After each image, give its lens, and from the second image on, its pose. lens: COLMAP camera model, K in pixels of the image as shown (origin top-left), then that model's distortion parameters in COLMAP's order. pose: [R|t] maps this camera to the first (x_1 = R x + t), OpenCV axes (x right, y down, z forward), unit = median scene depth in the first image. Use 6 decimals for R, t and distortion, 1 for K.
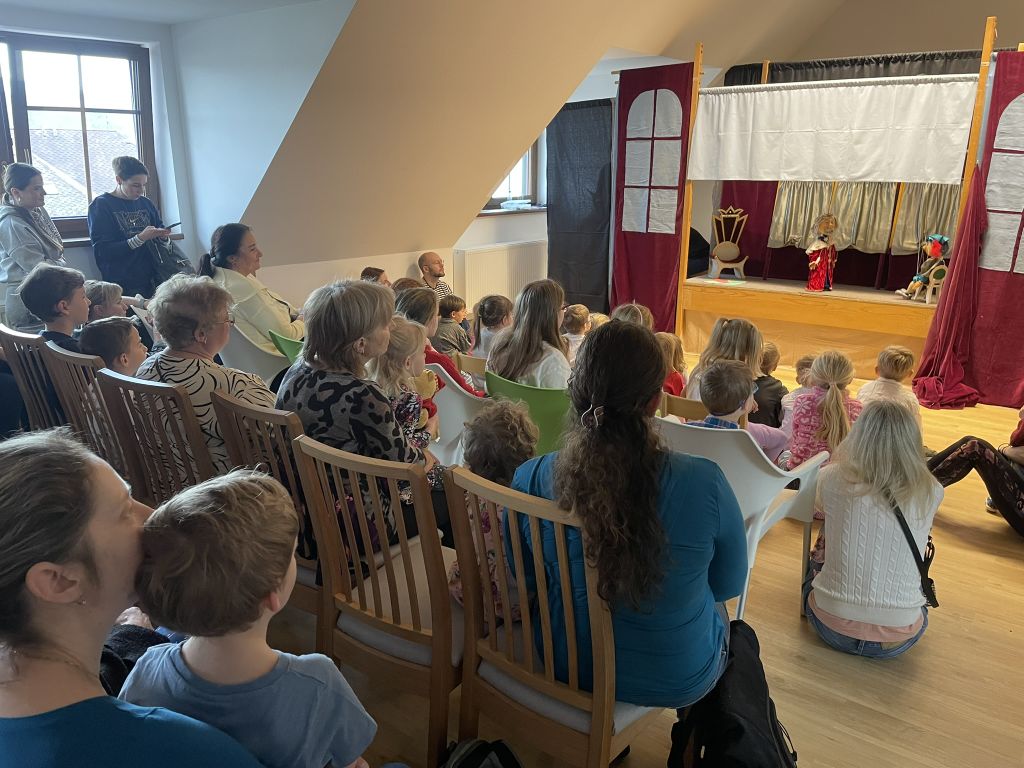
lens RADIAL K [[779.4, 0, 506.7], [0, 779.4, 385.1], [0, 0, 1]] dist [0.068520, -0.099535]
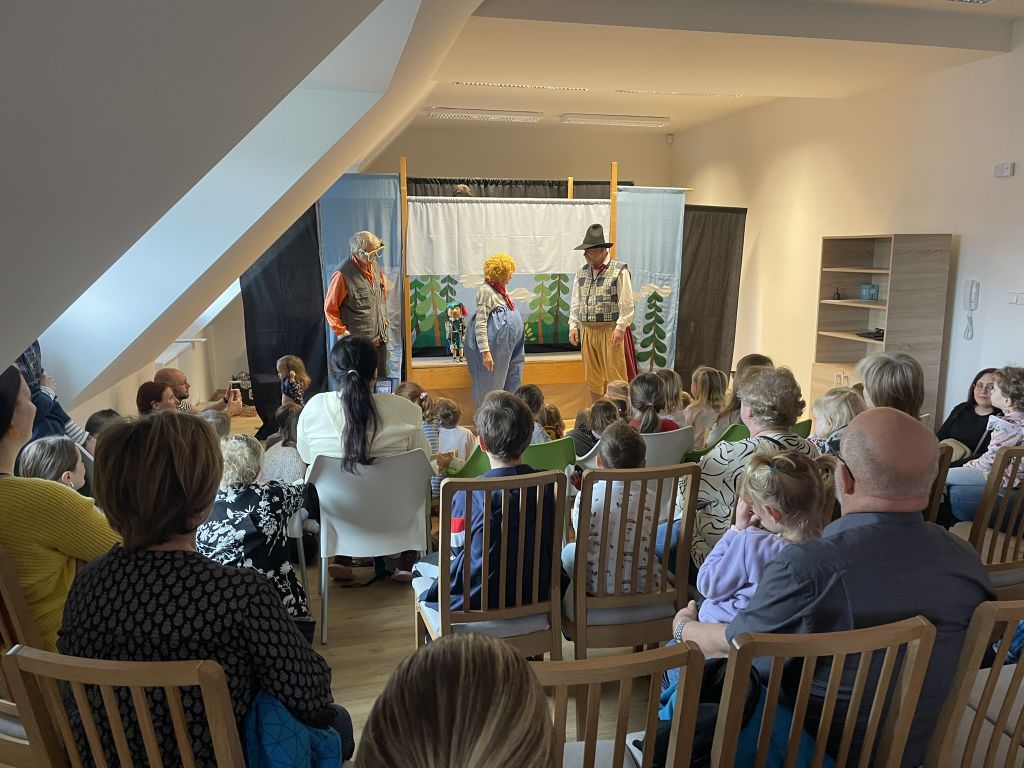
lens RADIAL K [[762.4, 0, 520.9], [0, 762.4, 387.0], [0, 0, 1]] dist [0.084981, 0.000791]
pose [[0.611506, -0.139867, 0.778779, -0.596616], [0.223222, 0.974768, -0.000210, -0.079091], [-0.759099, 0.173969, 0.627298, 0.250363]]
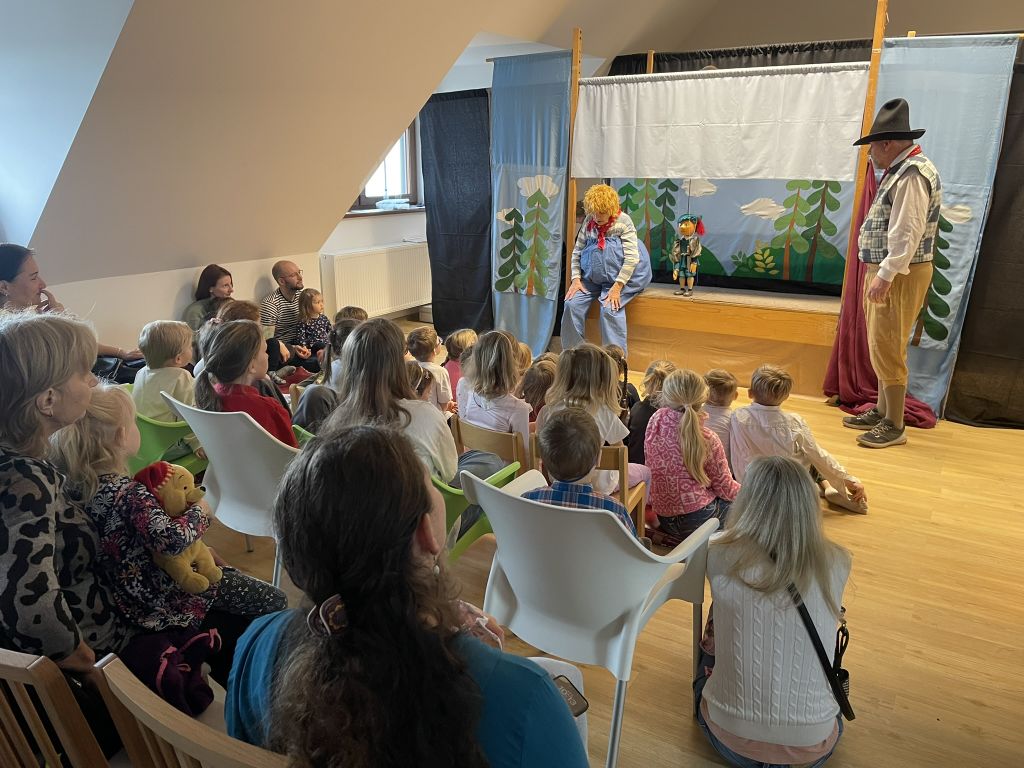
lens RADIAL K [[779.4, 0, 500.4], [0, 779.4, 379.5], [0, 0, 1]] dist [0.068520, -0.099535]
pose [[0.994235, -0.030228, 0.102869, 0.051751], [0.030491, 0.999535, -0.000985, -0.029202], [-0.102791, 0.004116, 0.994694, 0.105704]]
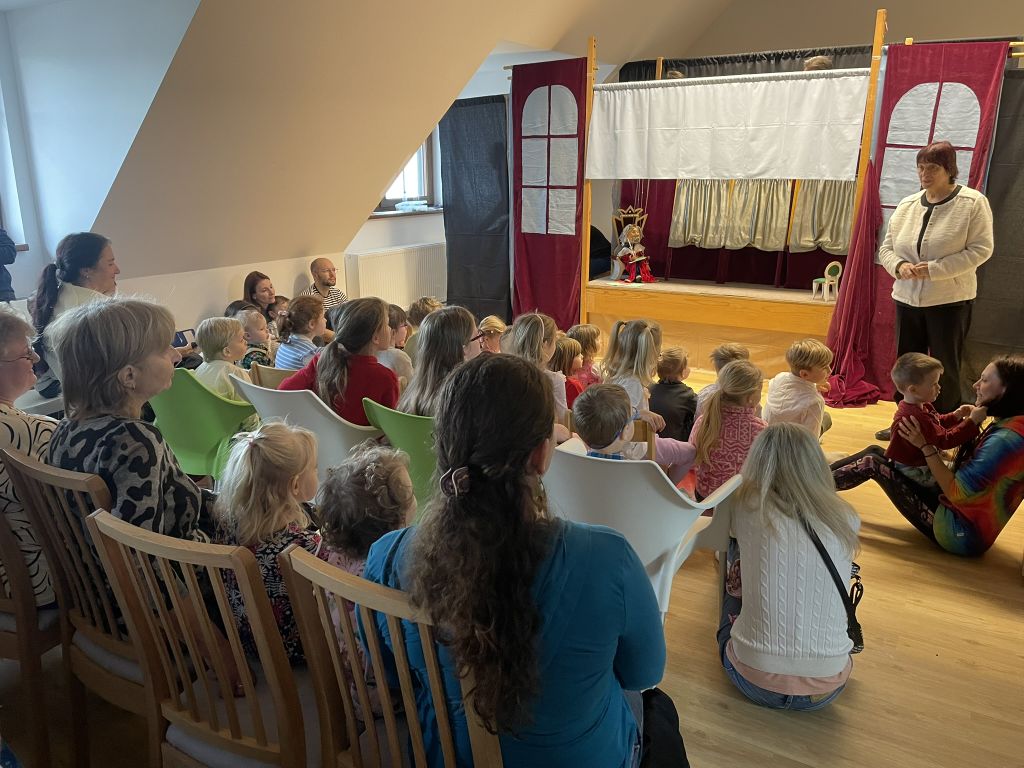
lens RADIAL K [[779.4, 0, 500.6], [0, 779.4, 383.5], [0, 0, 1]] dist [0.068520, -0.099535]
pose [[0.993898, -0.036489, 0.104097, 0.017872], [0.036779, 0.999323, -0.000868, -0.013359], [-0.103995, 0.004691, 0.994567, 0.055489]]
